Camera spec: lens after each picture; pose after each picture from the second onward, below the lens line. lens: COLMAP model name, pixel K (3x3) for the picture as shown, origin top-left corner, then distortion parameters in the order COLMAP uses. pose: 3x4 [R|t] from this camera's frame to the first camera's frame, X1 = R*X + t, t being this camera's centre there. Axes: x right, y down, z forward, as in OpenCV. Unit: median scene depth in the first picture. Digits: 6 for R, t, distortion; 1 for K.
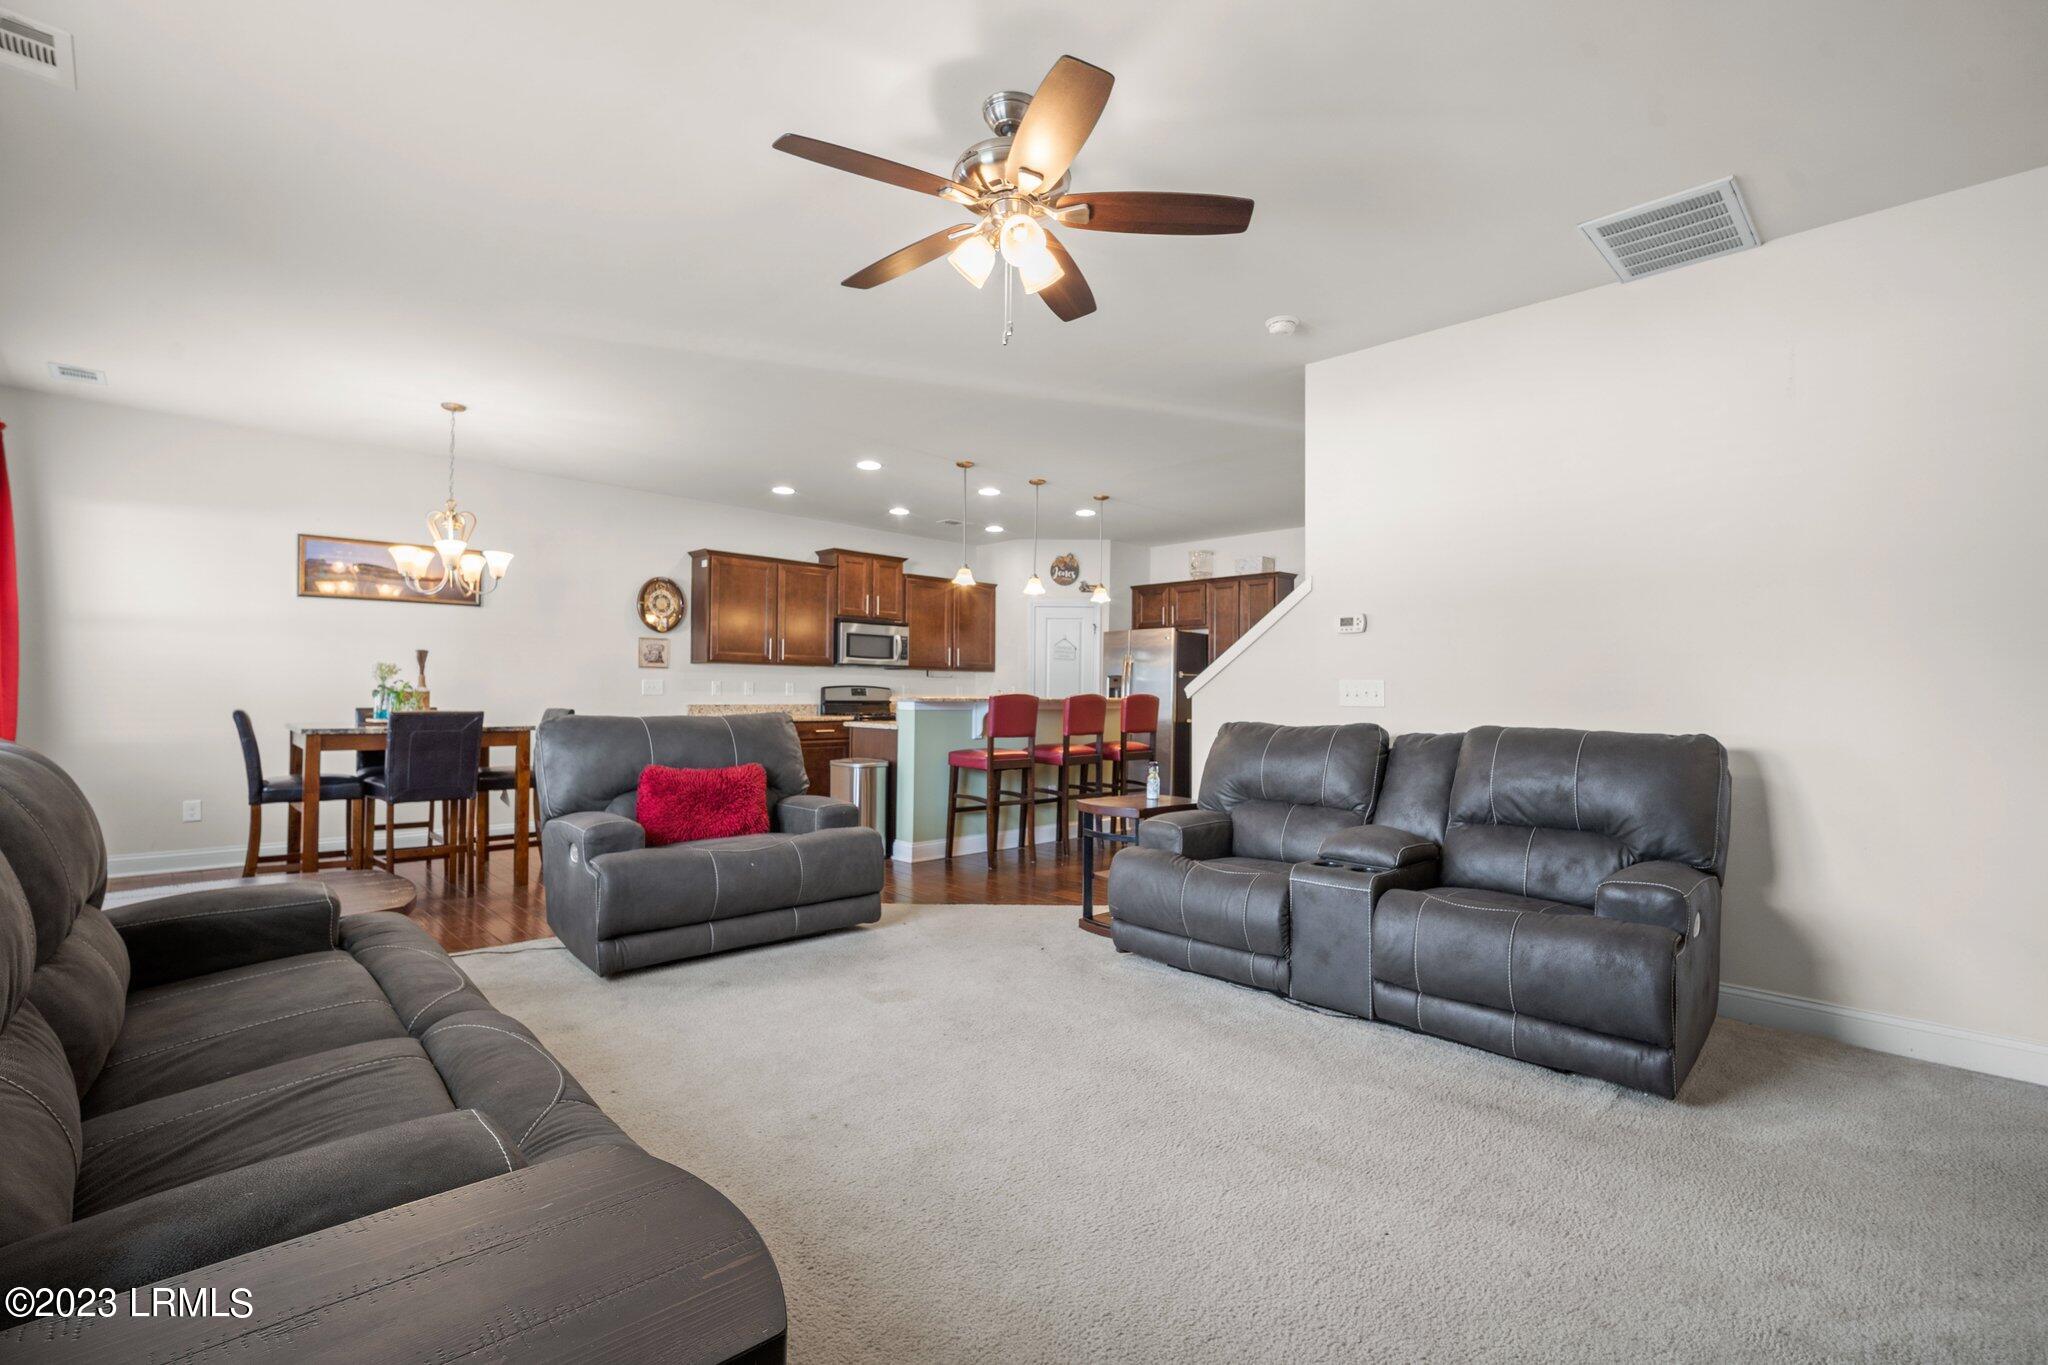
lens RADIAL K [[912.9, 0, 1024.0], [0, 912.9, 677.3], [0, 0, 1]] dist [-0.009114, 0.001545]
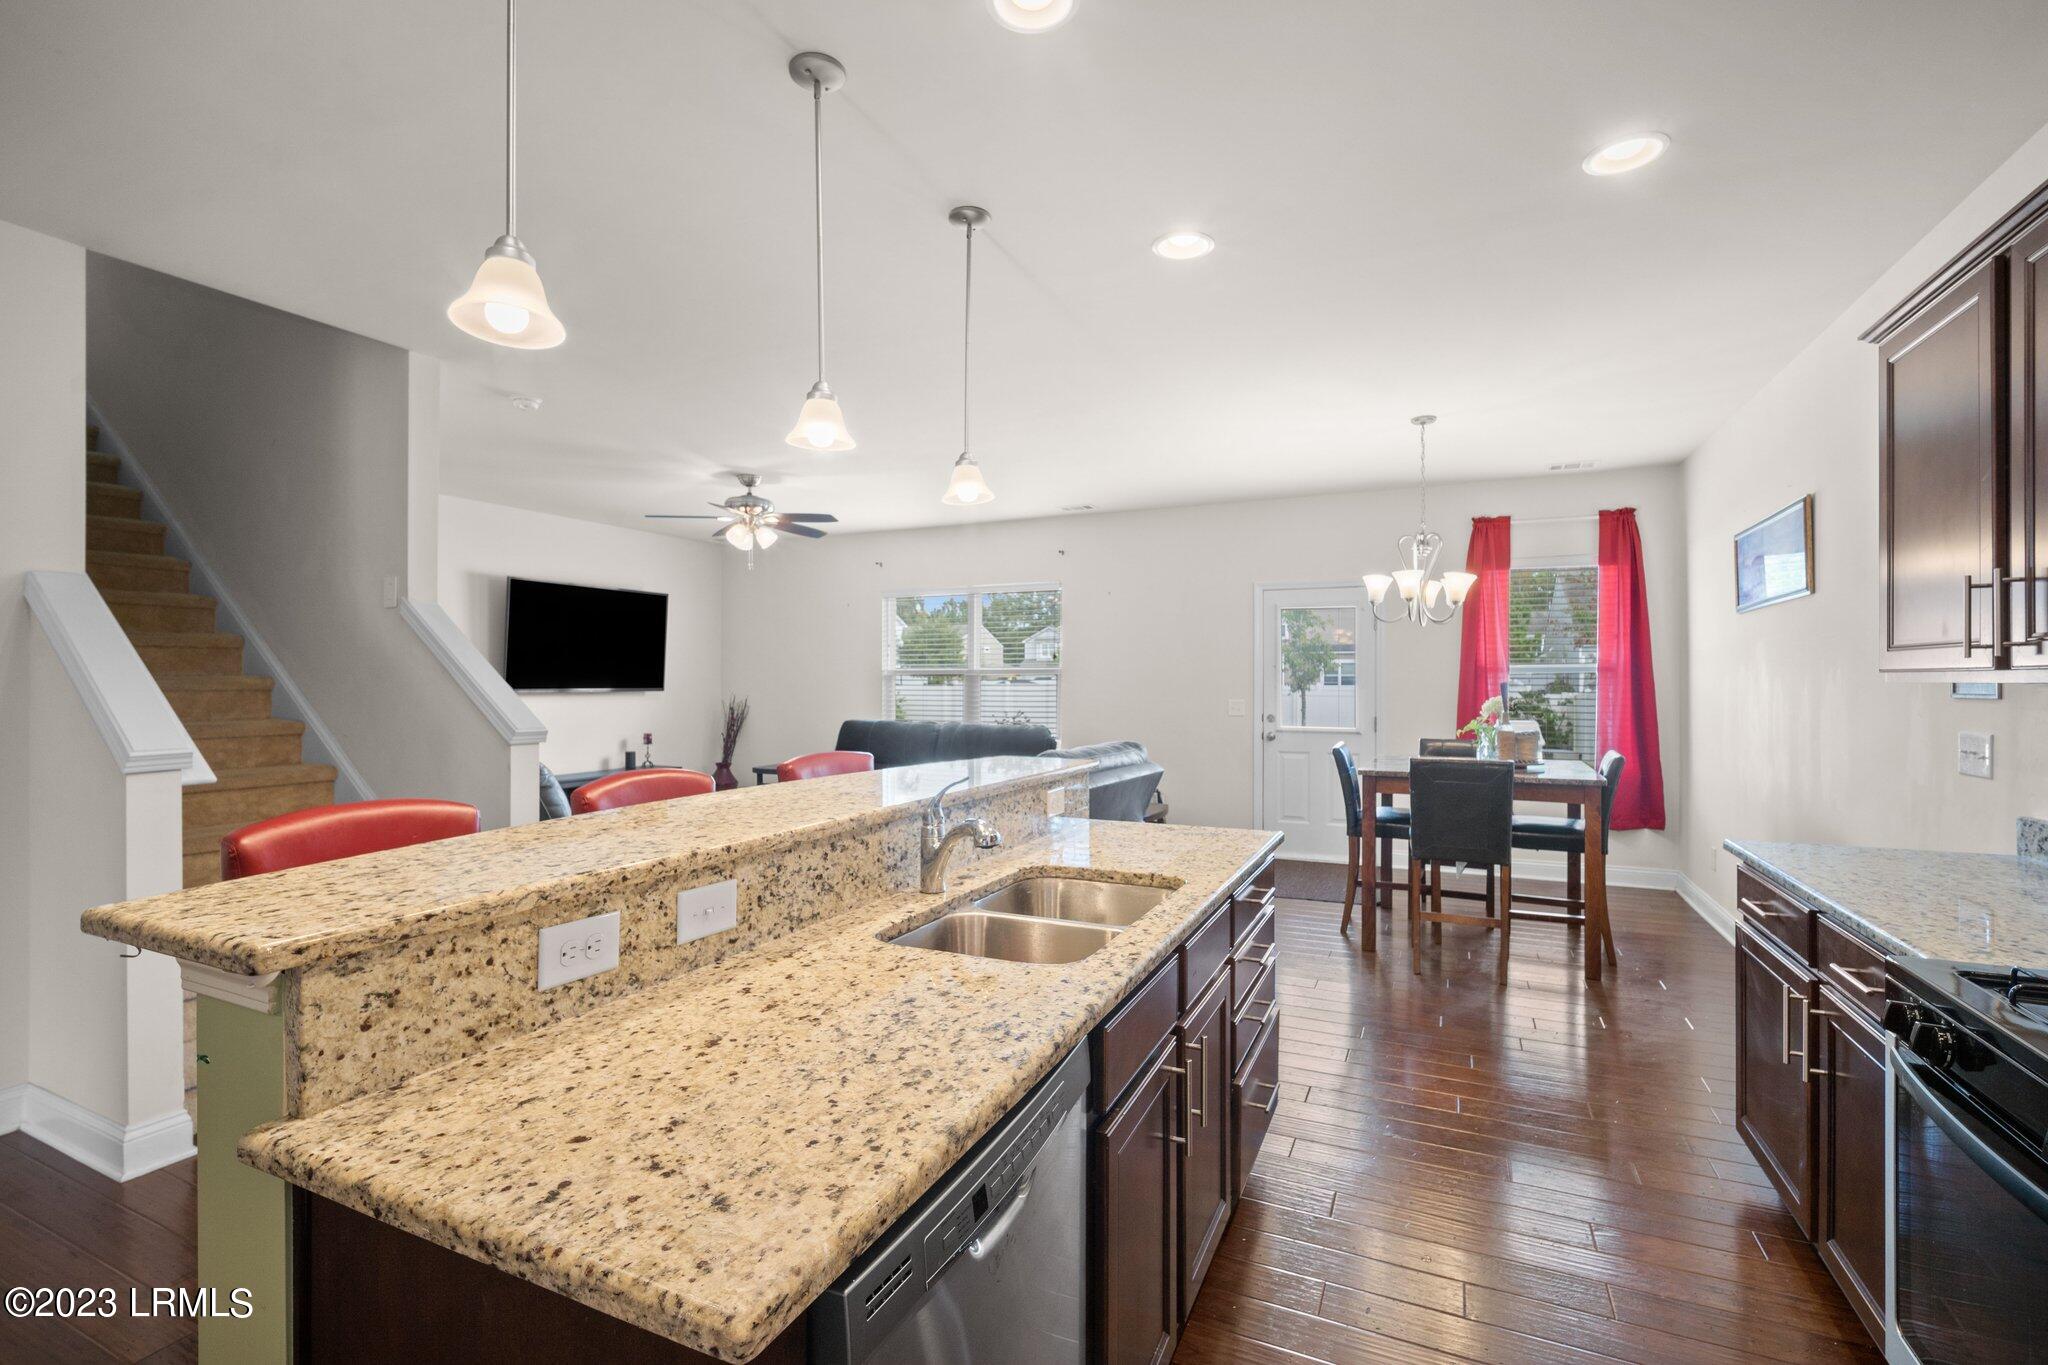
lens RADIAL K [[908.4, 0, 1026.2], [0, 908.4, 685.9], [0, 0, 1]] dist [-0.007793, 0.000381]
pose [[-0.935877, -0.012029, -0.352122, 0.043972], [-0.005474, 0.999793, -0.019604, -0.005066], [0.352285, -0.016420, -0.935749, 1.075463]]
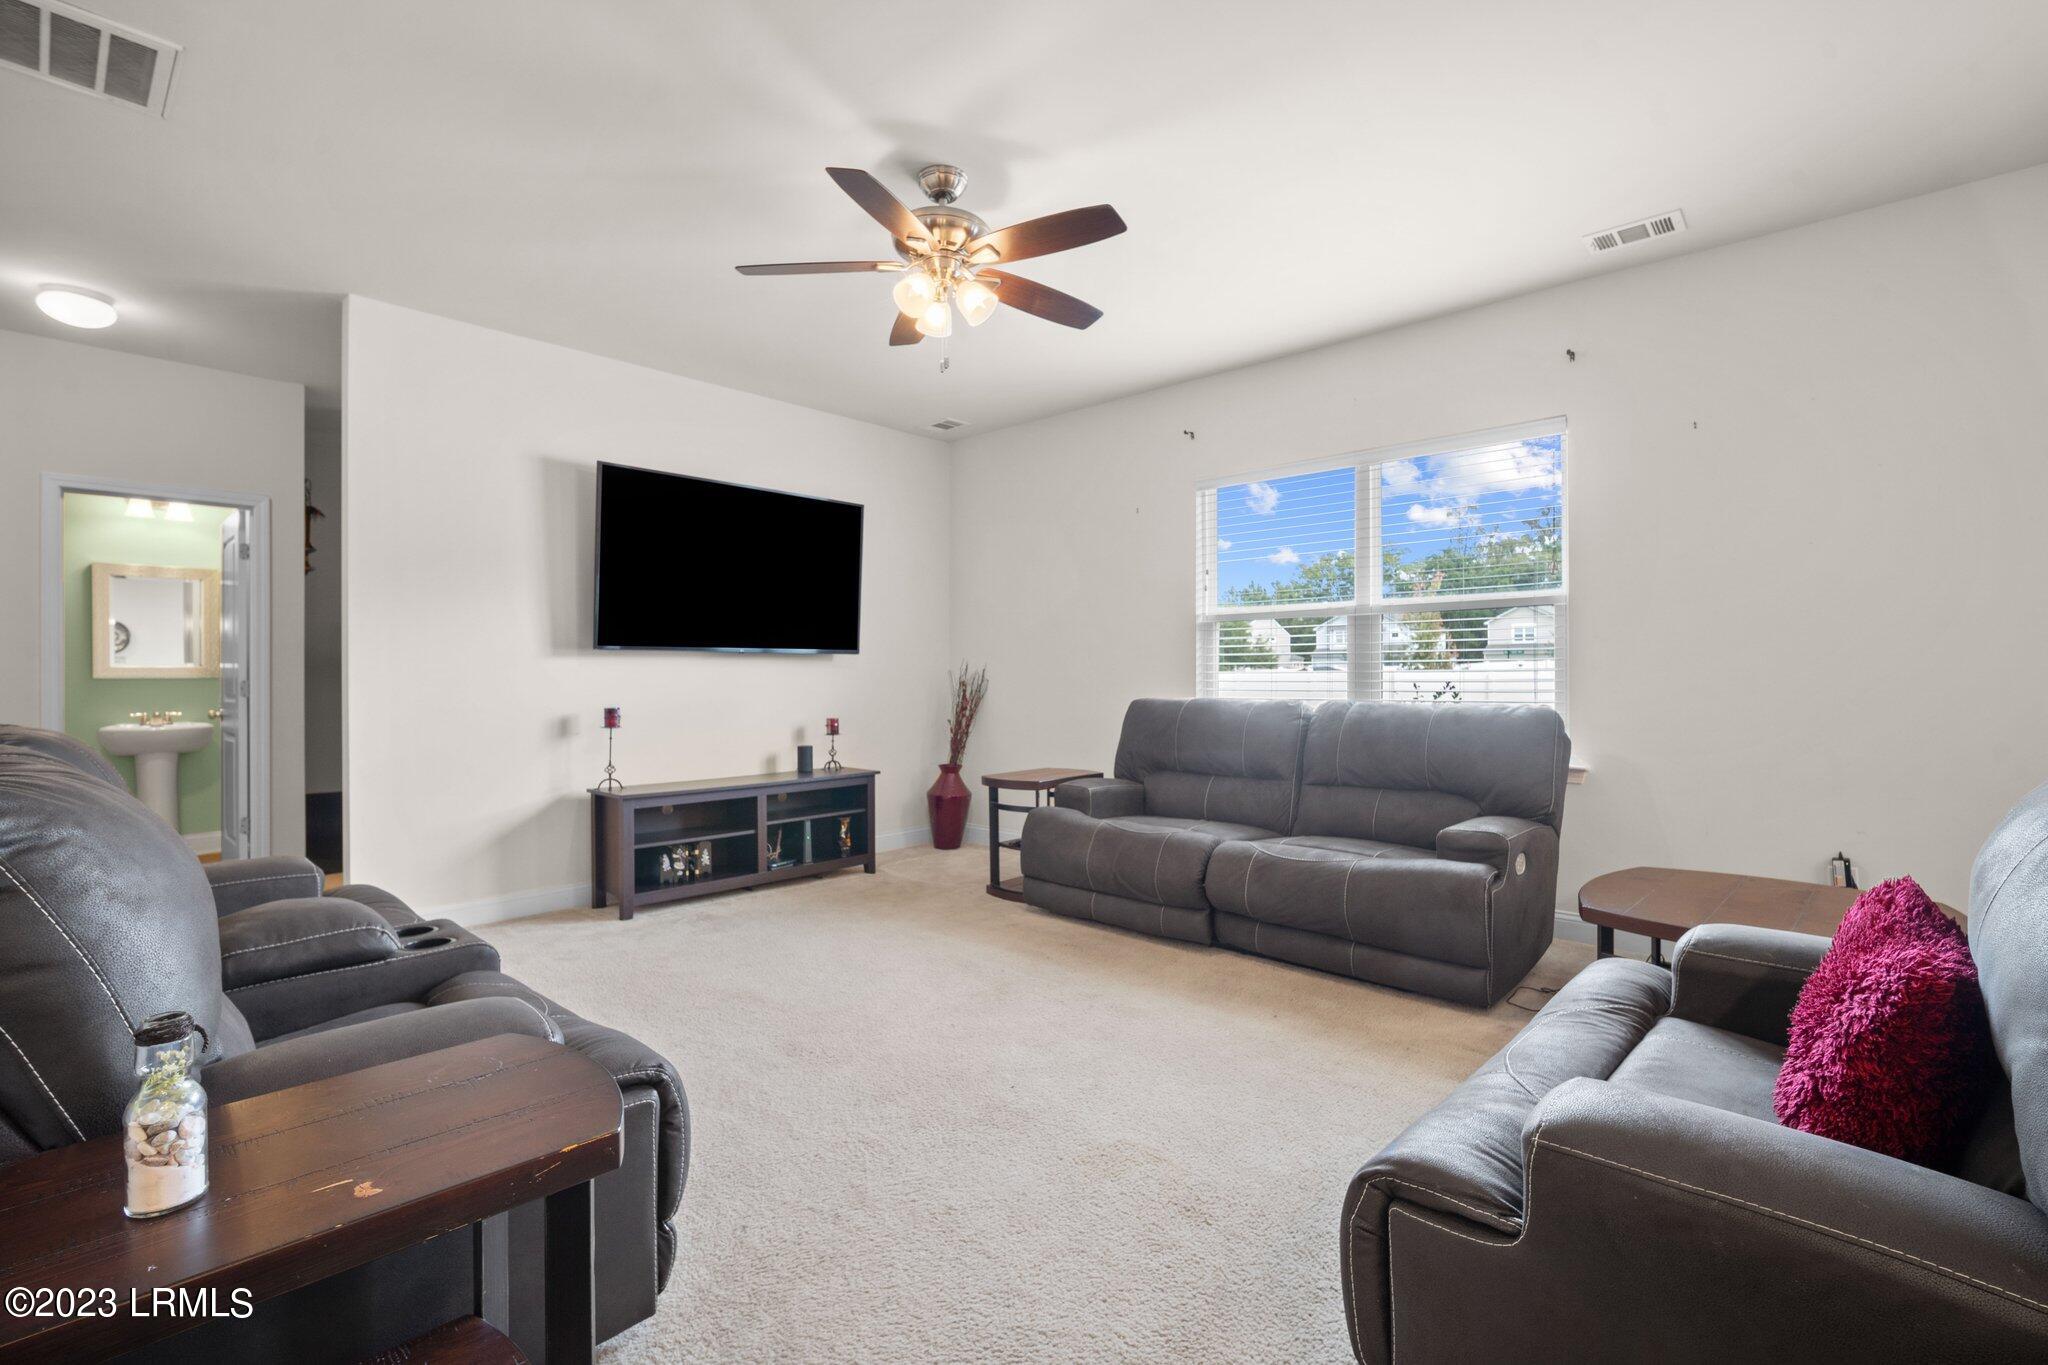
lens RADIAL K [[916.1, 0, 1024.7], [0, 916.1, 678.6], [0, 0, 1]] dist [-0.017351, -0.000007]
pose [[-0.998344, -0.008604, -0.056875, -0.016850], [-0.007482, 0.999774, -0.019920, 0.013366], [0.057034, -0.019462, -0.998183, 0.658757]]
